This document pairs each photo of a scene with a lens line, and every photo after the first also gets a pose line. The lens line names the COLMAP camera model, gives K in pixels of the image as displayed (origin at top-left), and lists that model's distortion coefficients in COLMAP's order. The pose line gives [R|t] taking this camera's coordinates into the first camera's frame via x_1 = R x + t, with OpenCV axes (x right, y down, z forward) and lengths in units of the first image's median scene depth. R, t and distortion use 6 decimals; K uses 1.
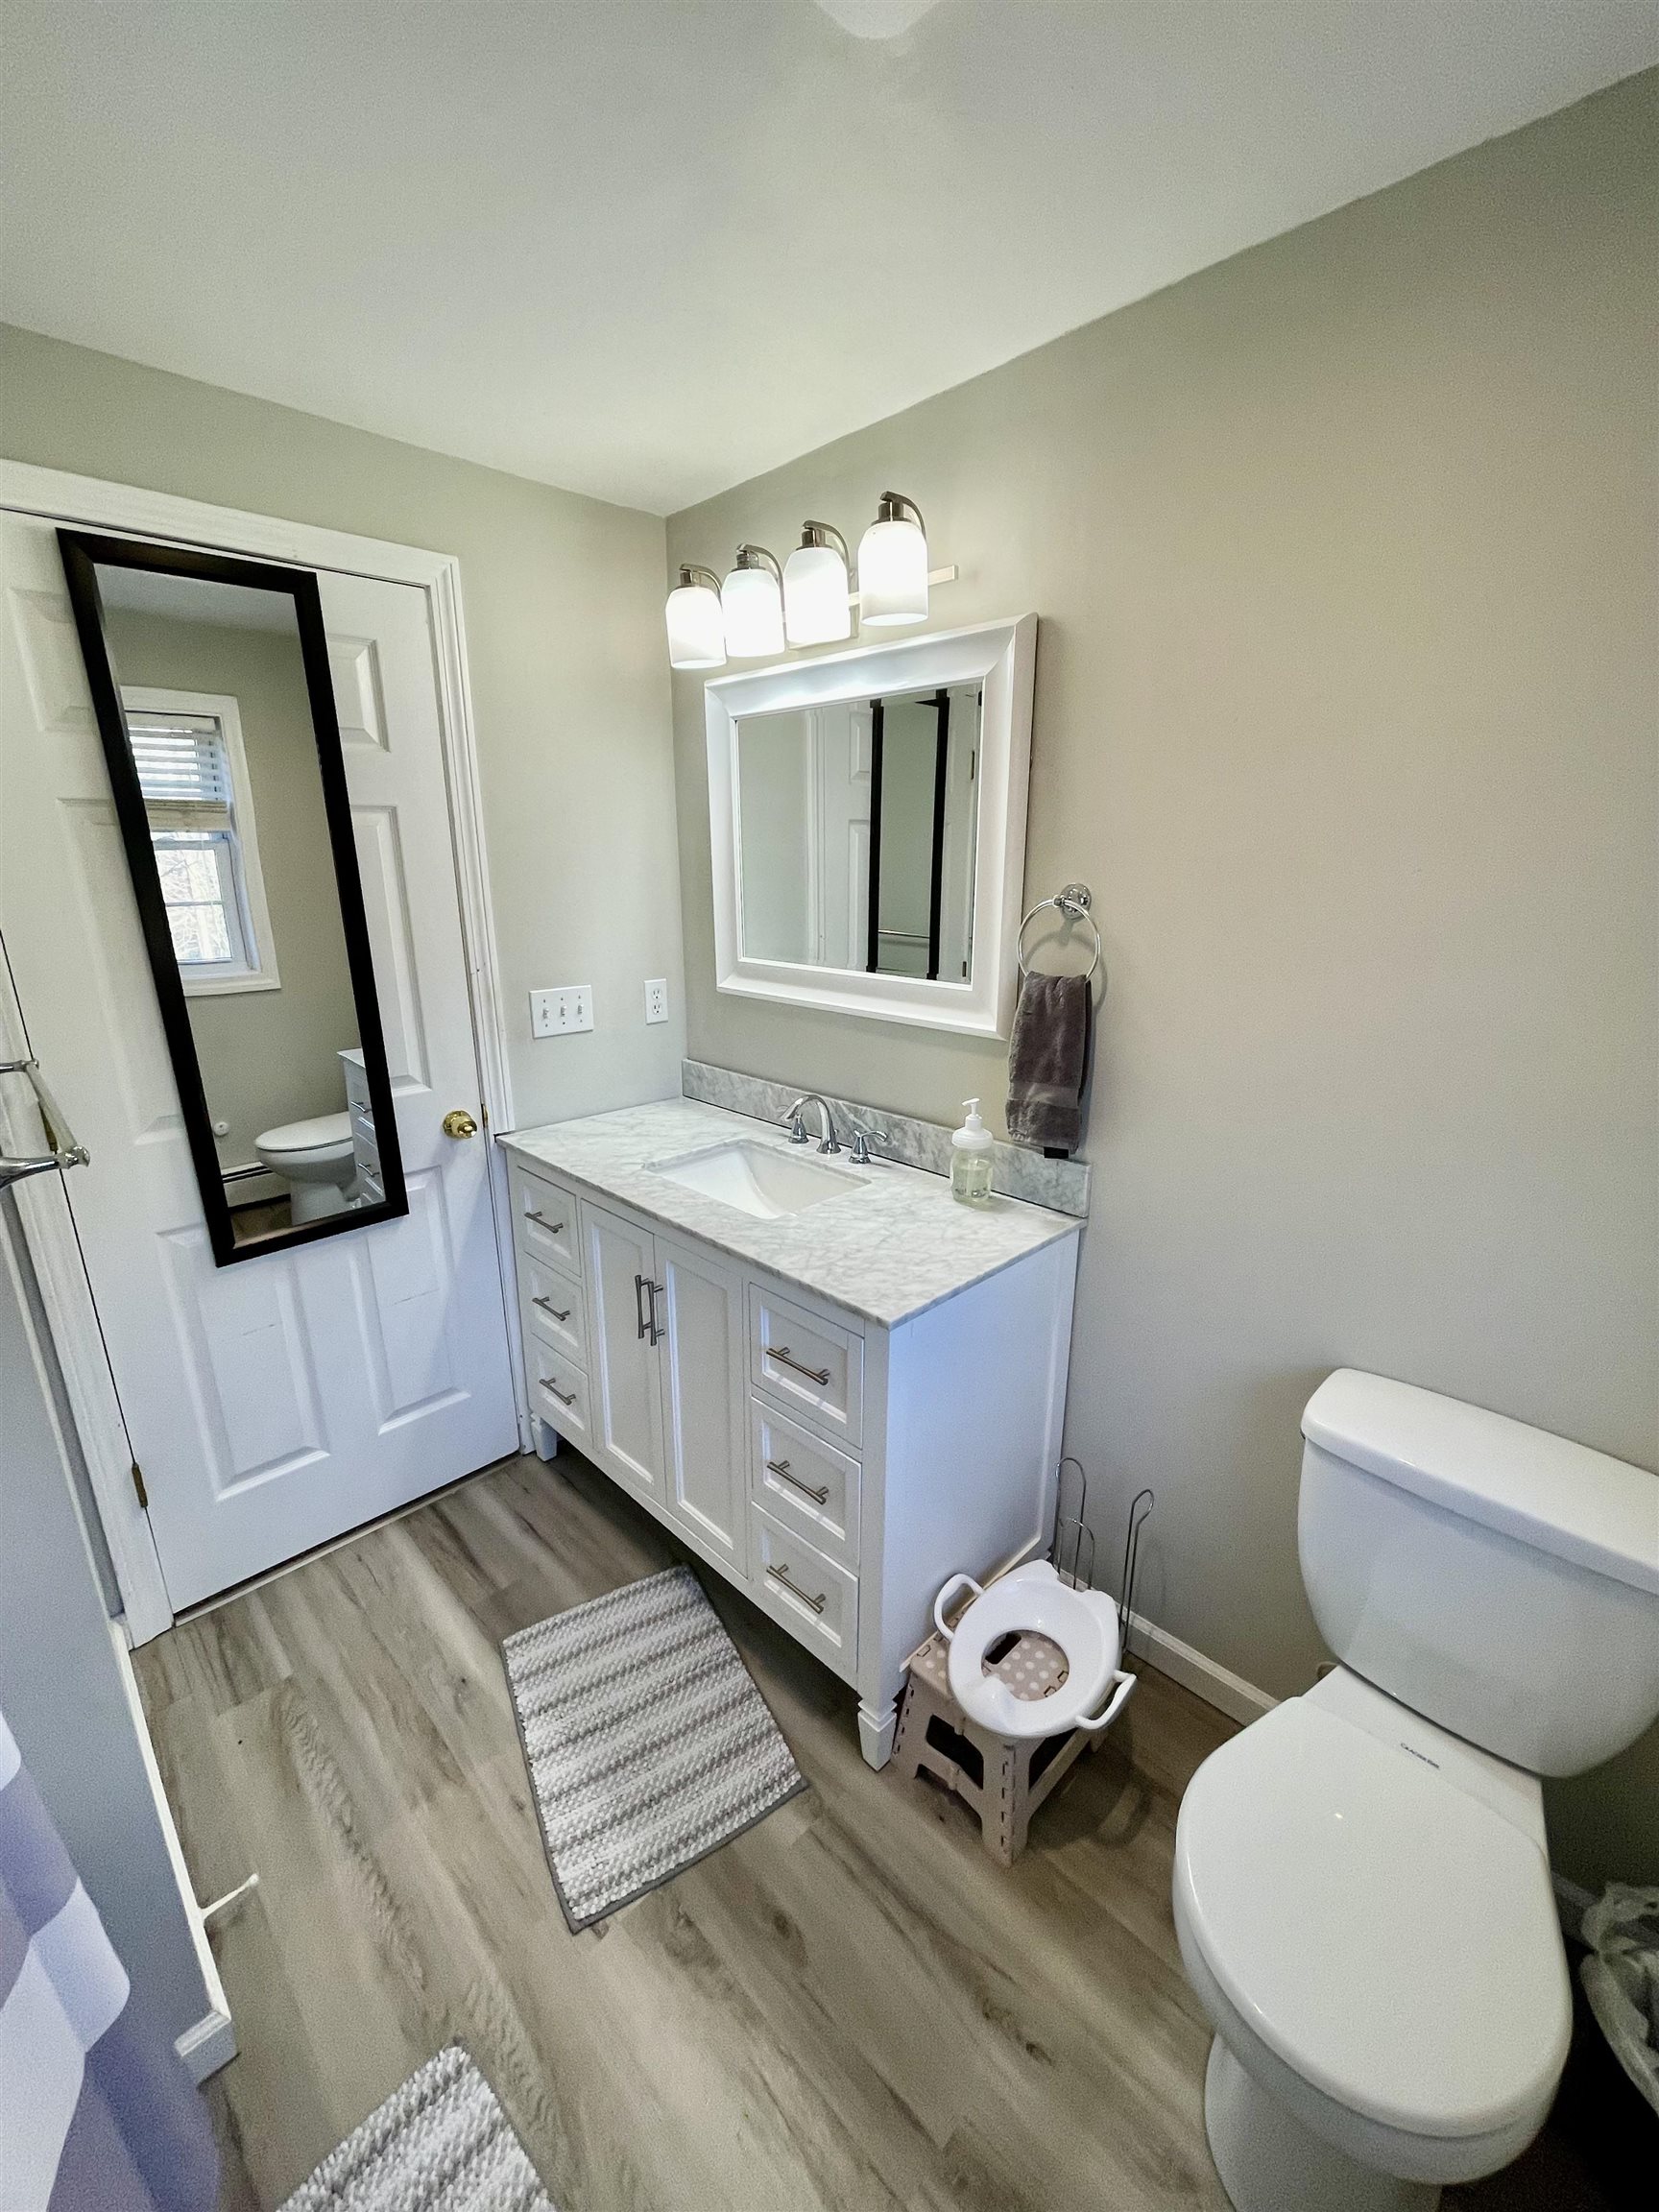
lens RADIAL K [[902.3, 0, 836.8], [0, 902.3, 1097.5], [0, 0, 1]] dist [-0.002664, 0.000614]
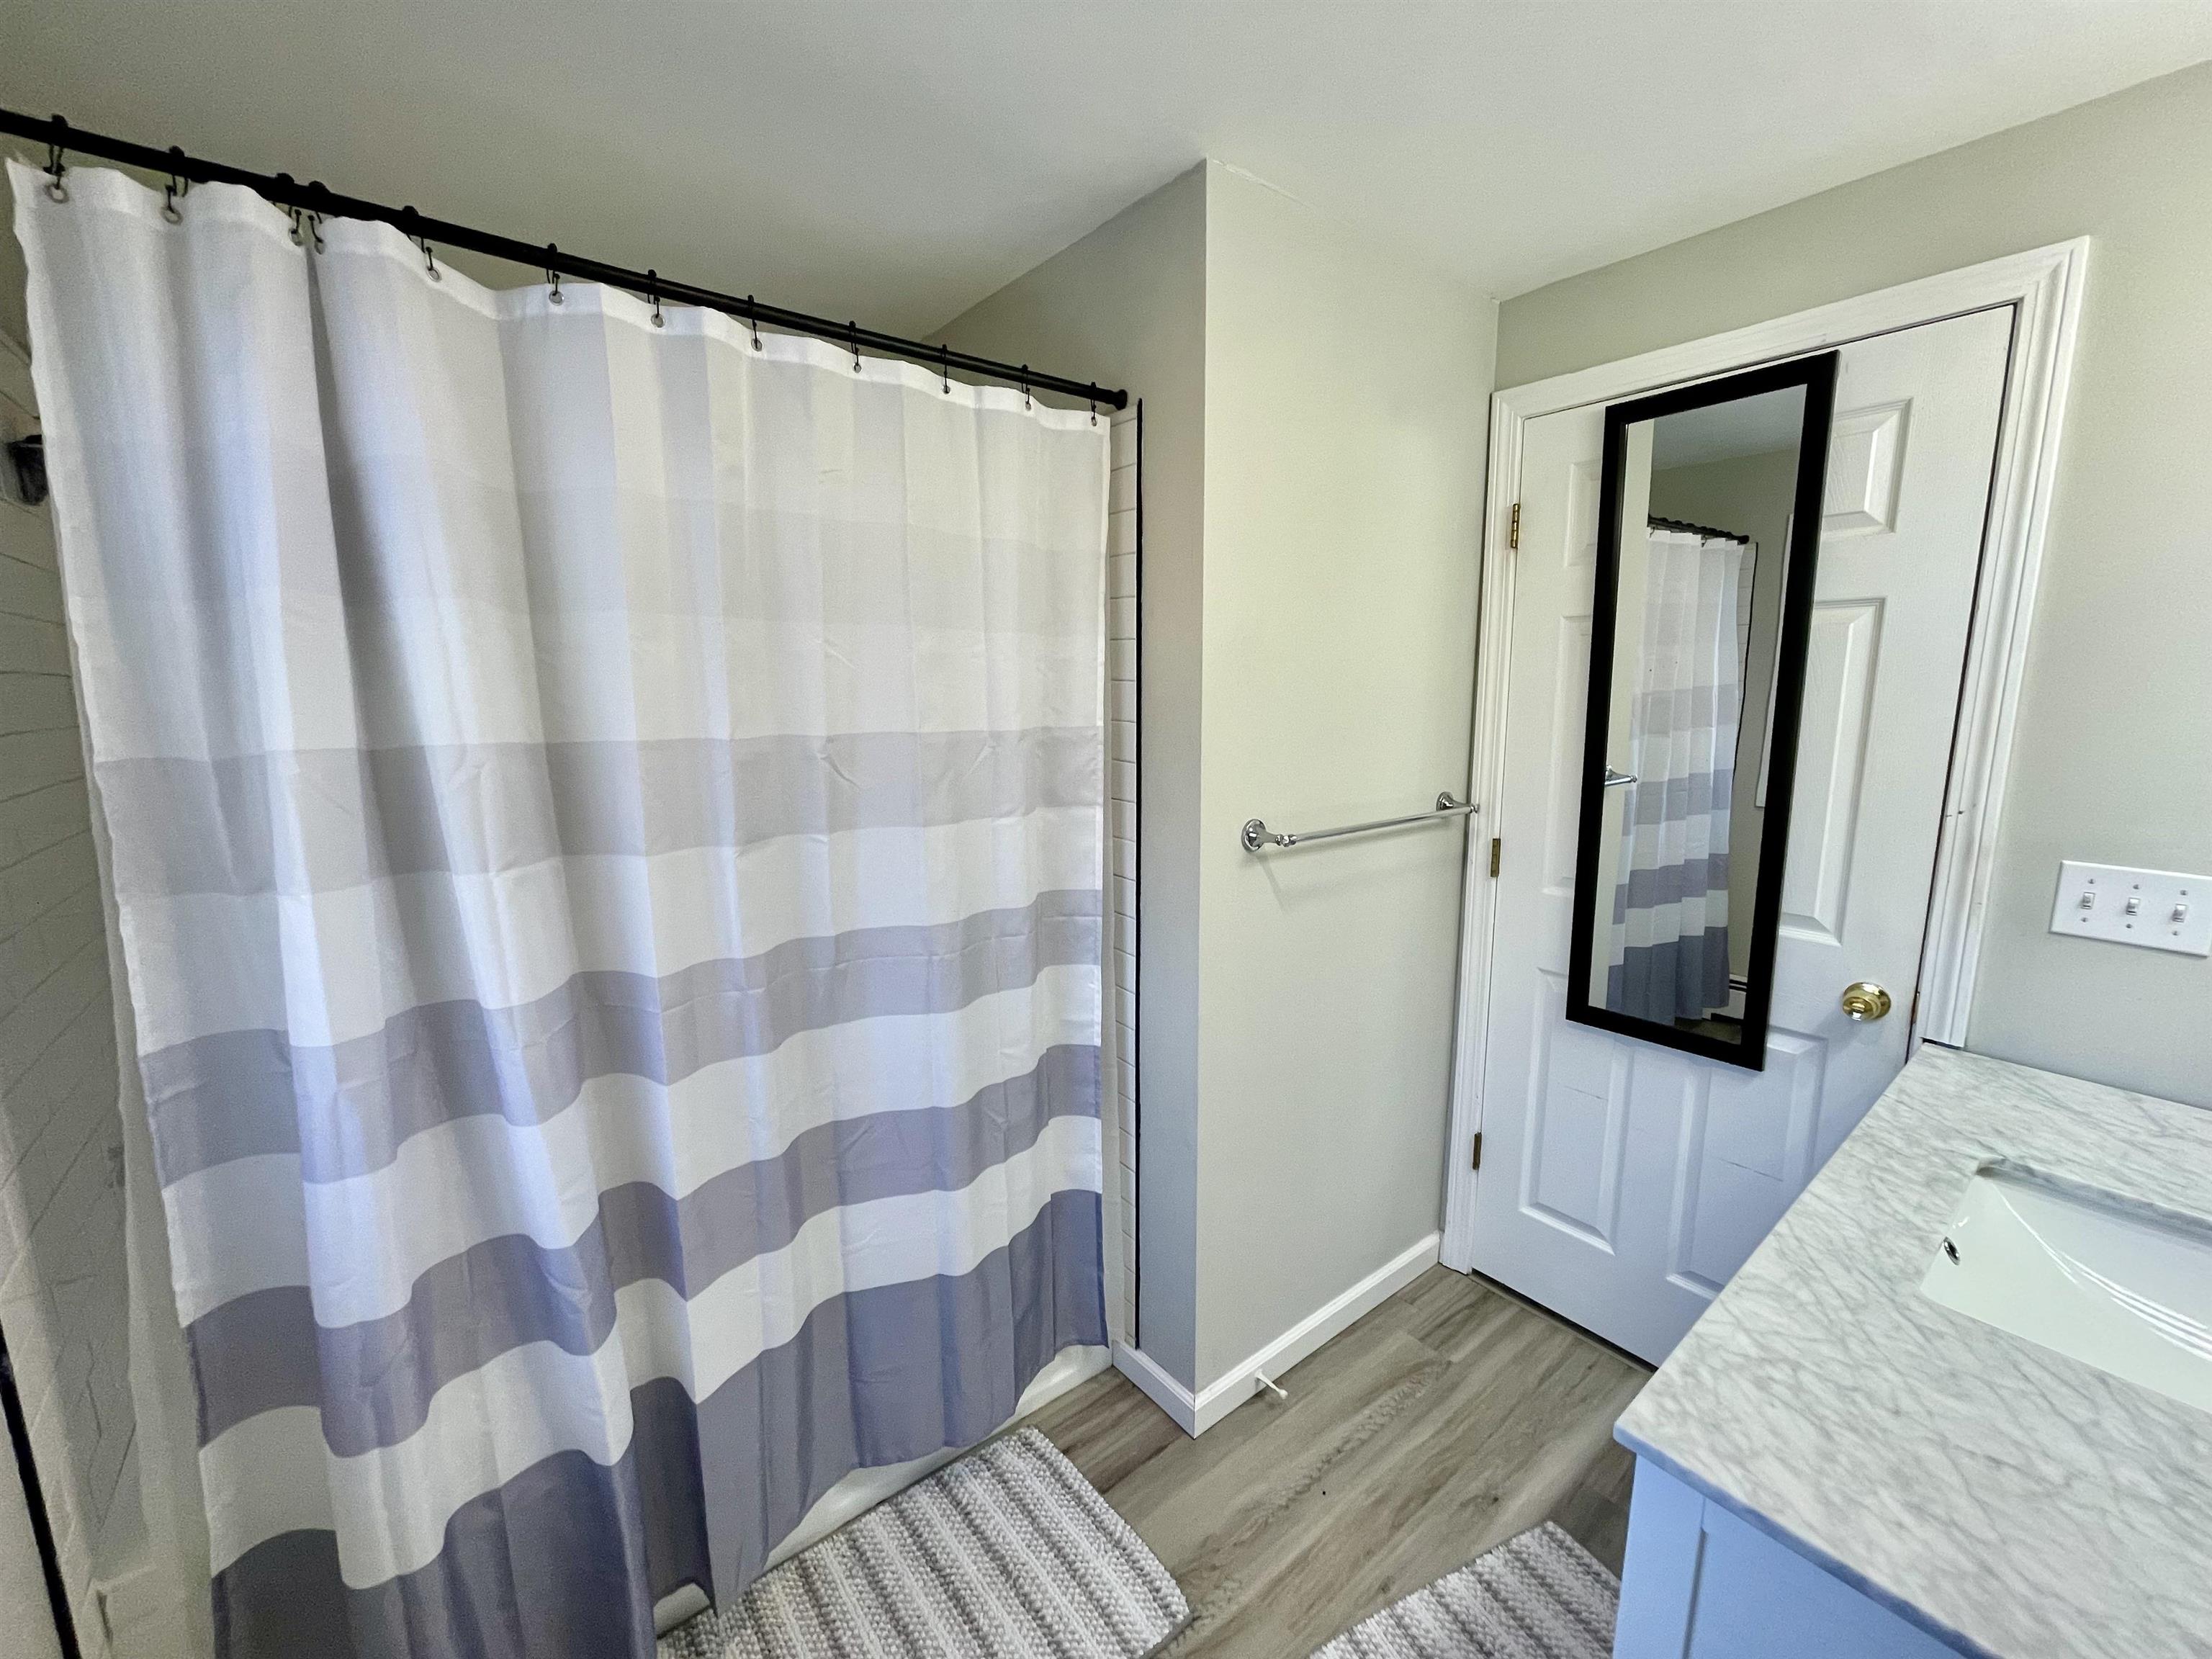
lens RADIAL K [[902.3, 0, 1114.7], [0, 902.3, 832.1], [0, 0, 1]] dist [-0.002664, 0.000614]
pose [[-0.110111, 0.167592, -0.979688, 0.455468], [-0.261119, 0.946180, 0.191208, -0.103875], [0.959006, 0.276869, -0.060423, 0.474983]]
